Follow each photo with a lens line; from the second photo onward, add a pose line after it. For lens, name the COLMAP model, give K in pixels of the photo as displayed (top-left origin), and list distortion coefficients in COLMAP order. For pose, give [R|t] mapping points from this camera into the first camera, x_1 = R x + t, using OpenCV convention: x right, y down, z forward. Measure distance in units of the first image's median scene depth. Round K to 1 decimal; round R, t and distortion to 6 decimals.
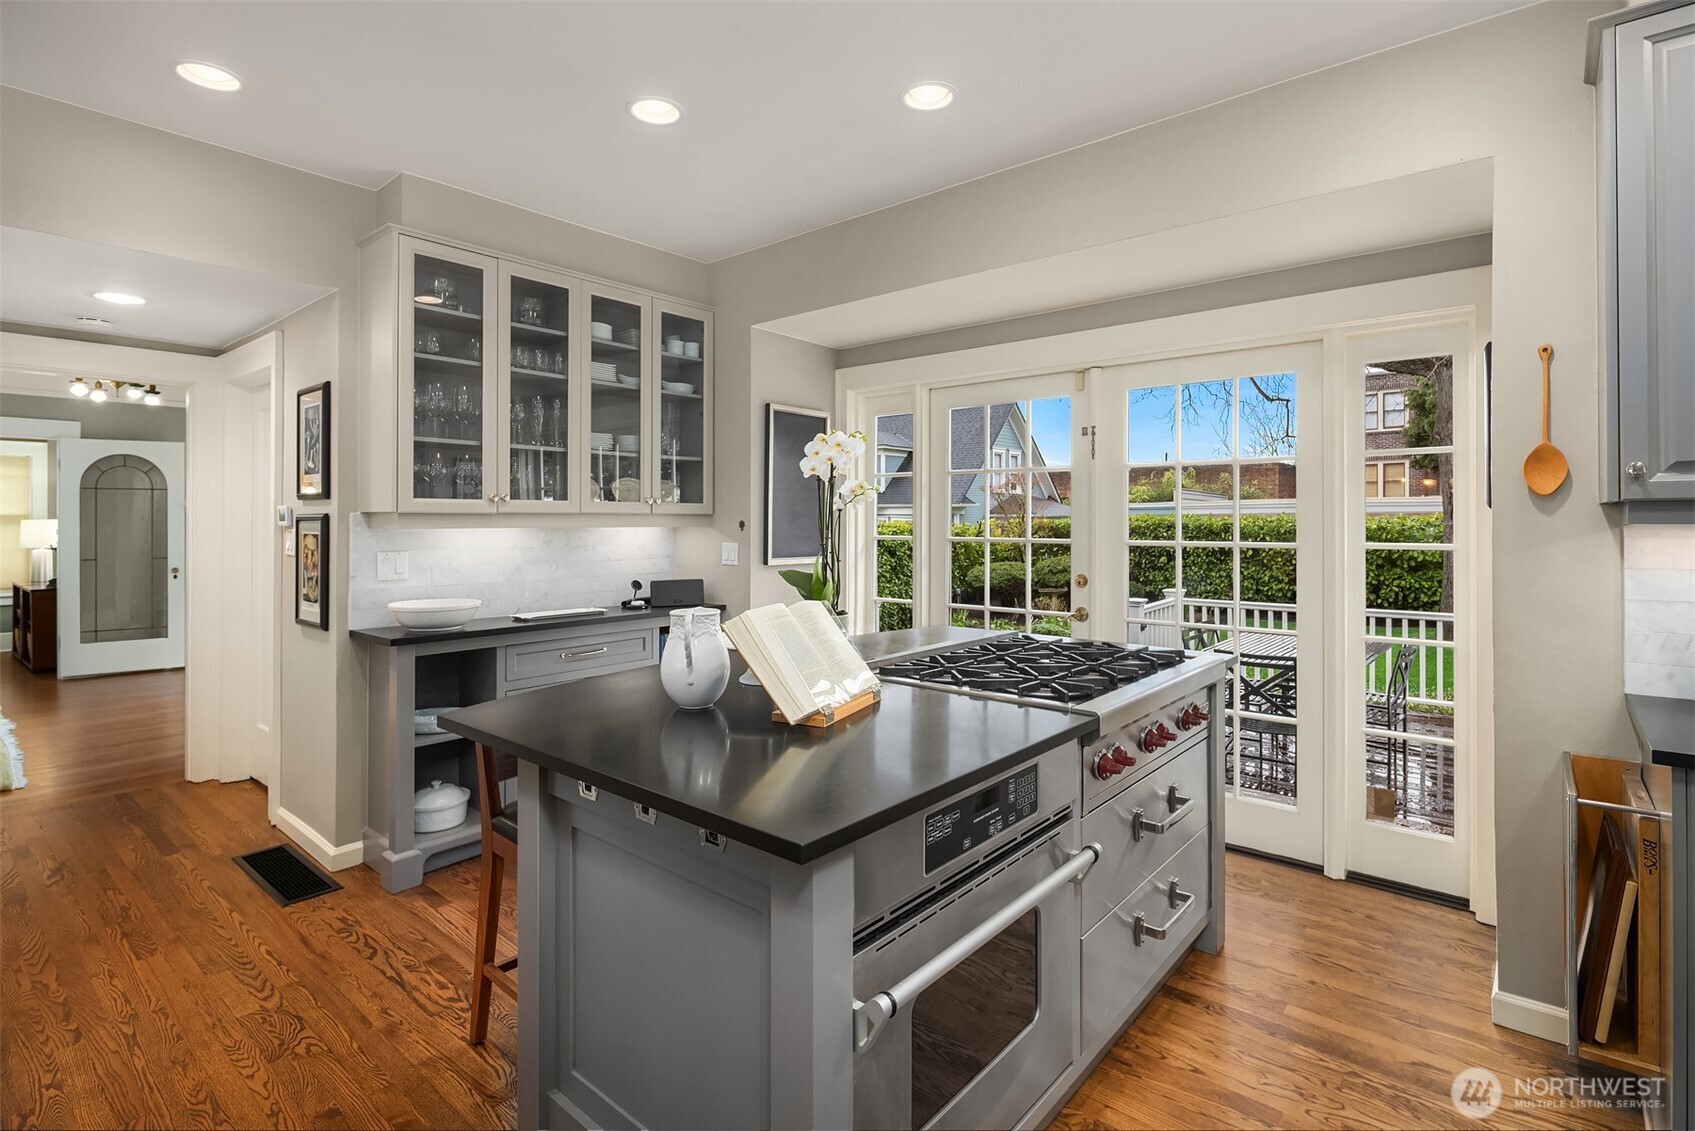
lens RADIAL K [[828.6, 0, 856.0], [0, 828.6, 523.6], [0, 0, 1]] dist [0.002370, -0.004479]
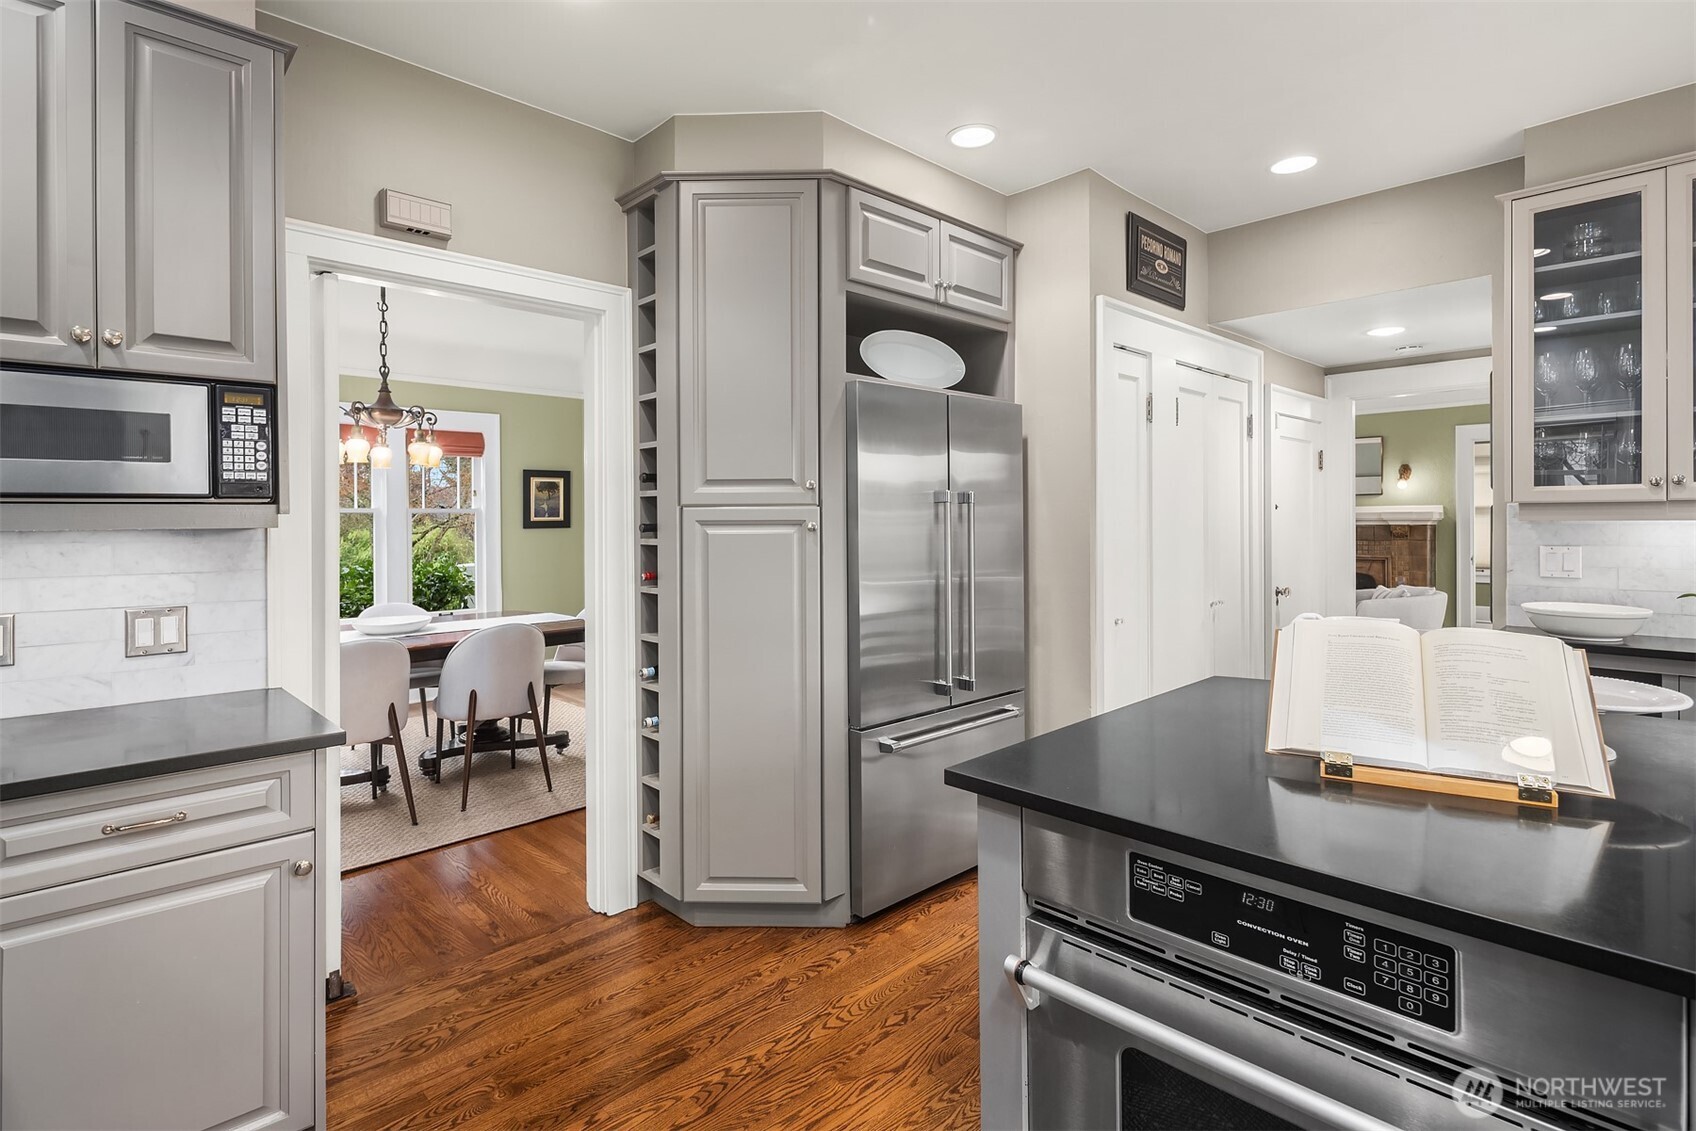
lens RADIAL K [[829.1, 0, 840.8], [0, 829.1, 528.7], [0, 0, 1]] dist [0.002370, -0.004479]
pose [[-0.120598, 0.012839, -0.992618, 0.446651], [0.009602, 0.999885, 0.011767, -0.003066], [0.992655, -0.008112, -0.120707, 0.357277]]
